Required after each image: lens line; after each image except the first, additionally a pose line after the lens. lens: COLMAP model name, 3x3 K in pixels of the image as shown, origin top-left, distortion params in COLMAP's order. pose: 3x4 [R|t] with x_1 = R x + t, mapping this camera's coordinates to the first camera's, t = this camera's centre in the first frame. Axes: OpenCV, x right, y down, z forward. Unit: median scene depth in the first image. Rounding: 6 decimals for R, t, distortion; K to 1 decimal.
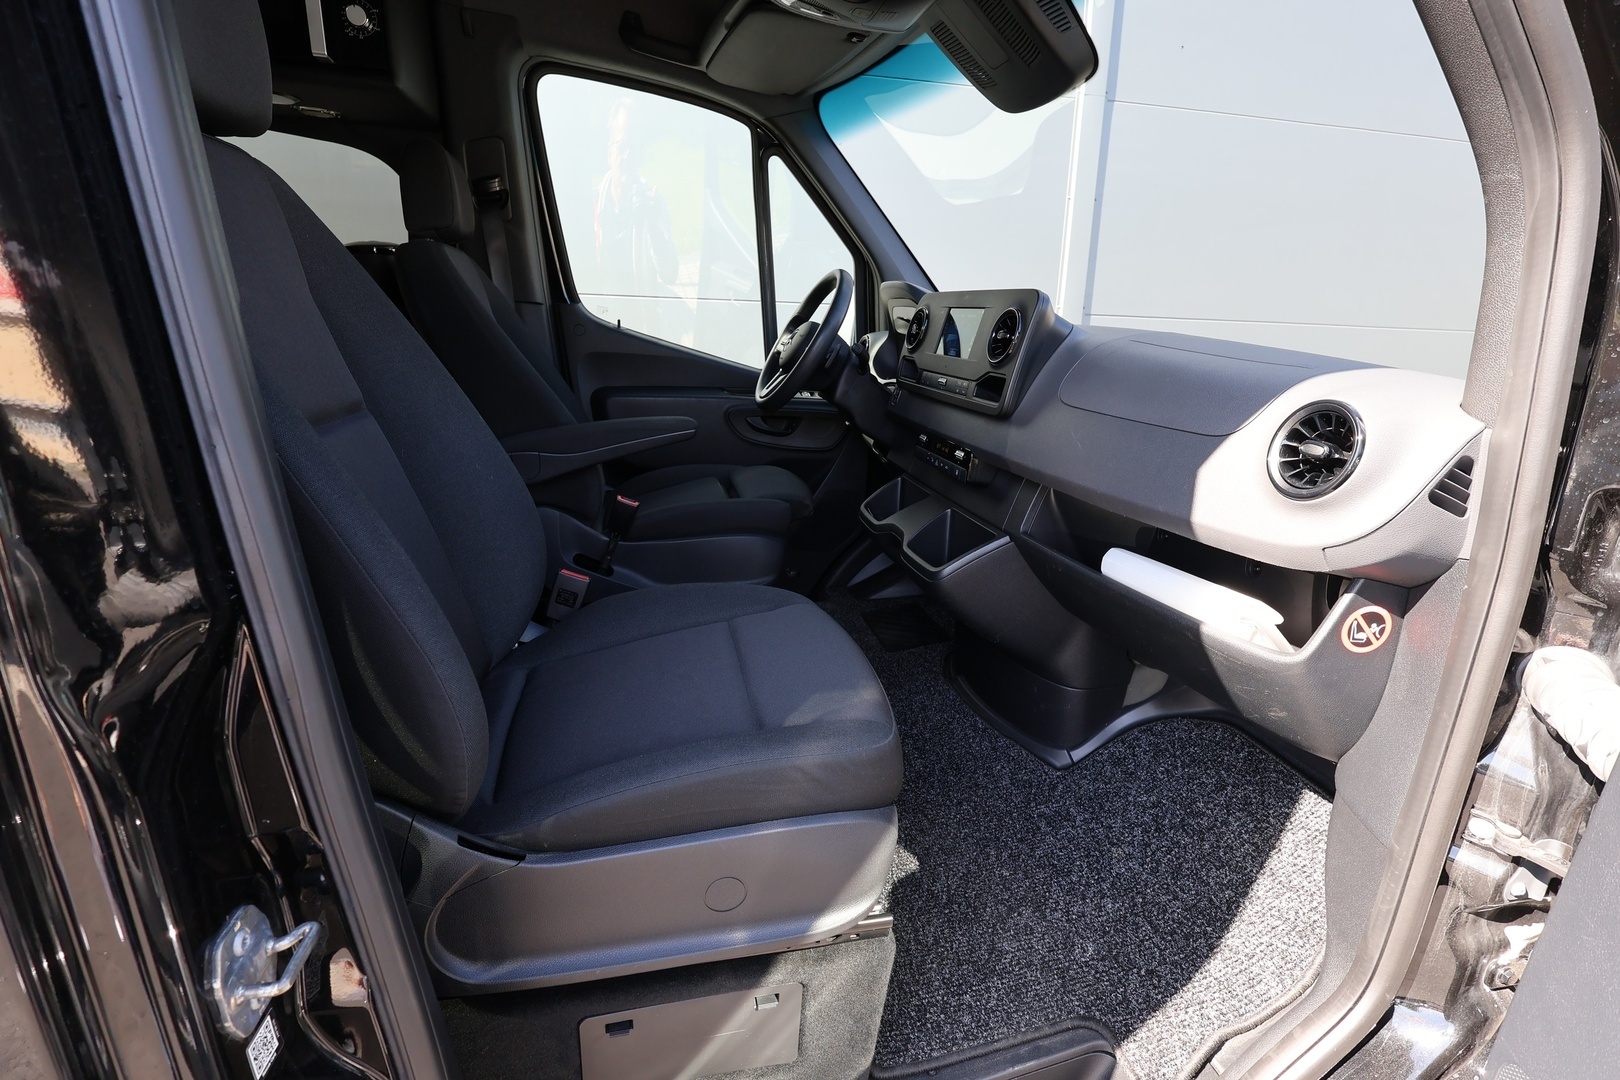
lens RADIAL K [[767.9, 0, 807.6], [0, 767.9, 543.6], [0, 0, 1]] dist [-0.002777, -0.000355]
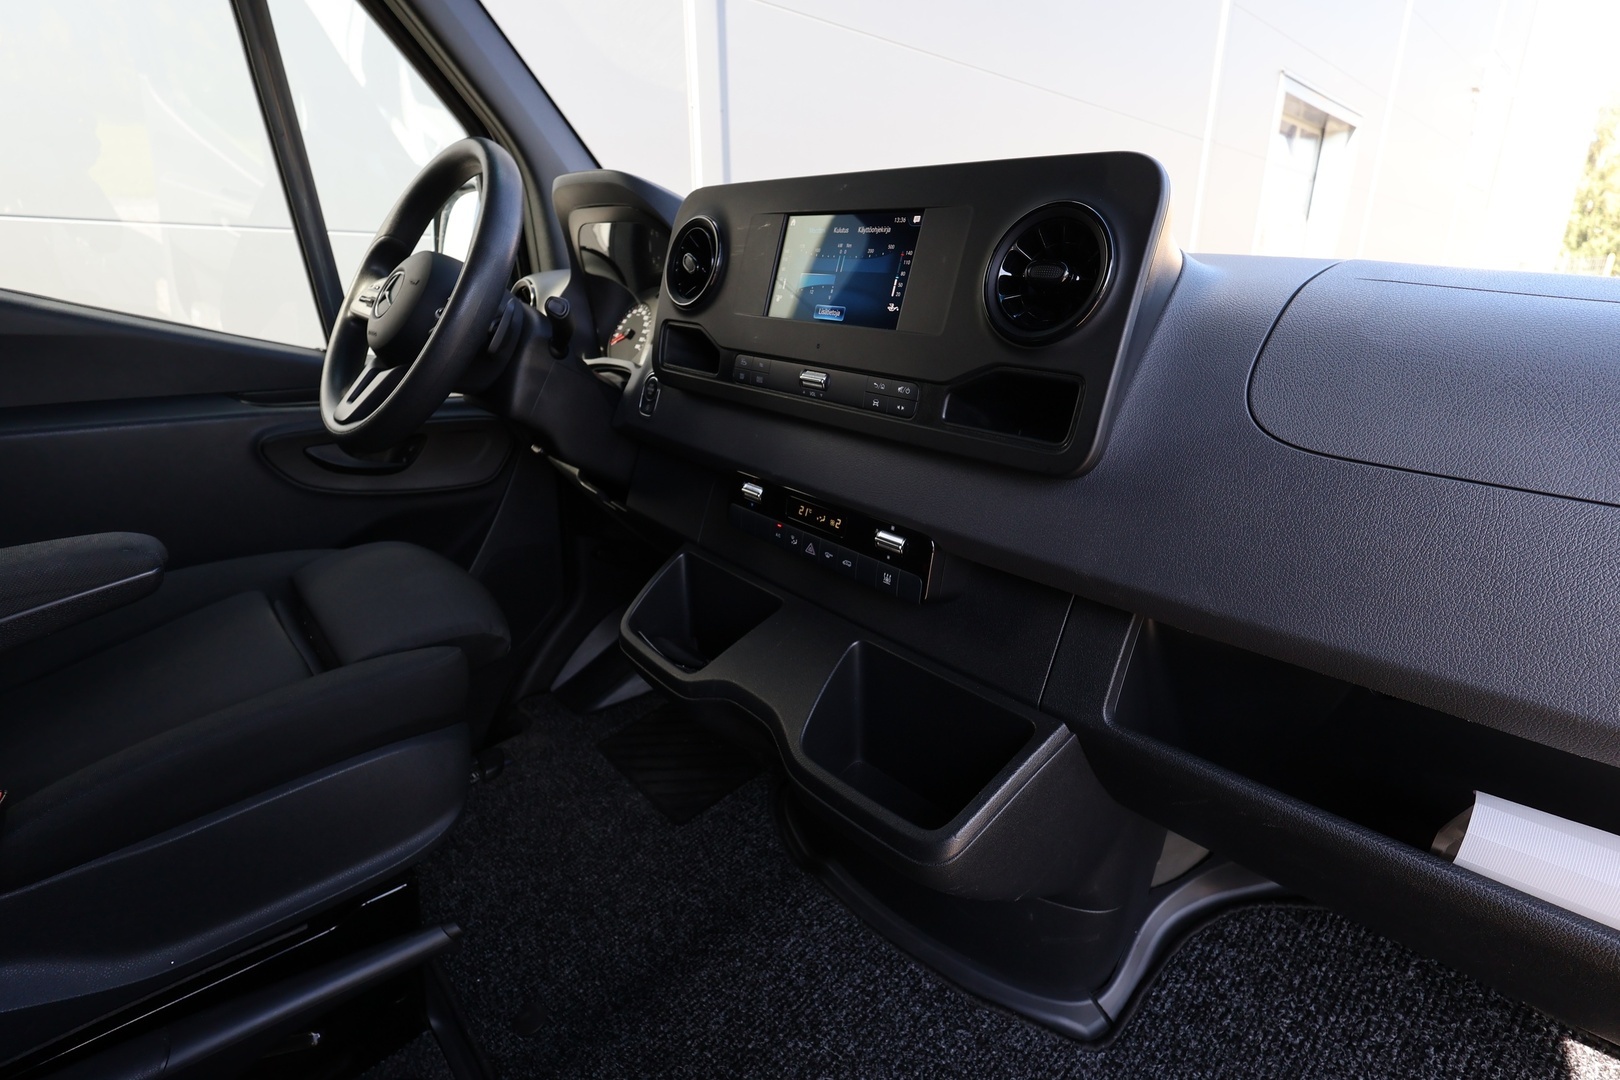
lens RADIAL K [[767.9, 0, 811.8], [0, 767.9, 545.1], [0, 0, 1]] dist [-0.002777, -0.000355]
pose [[0.868033, -0.182274, 0.461839, -0.044113], [0.146806, 0.982809, 0.111961, -0.137420], [-0.474307, -0.029385, 0.879869, 0.493465]]
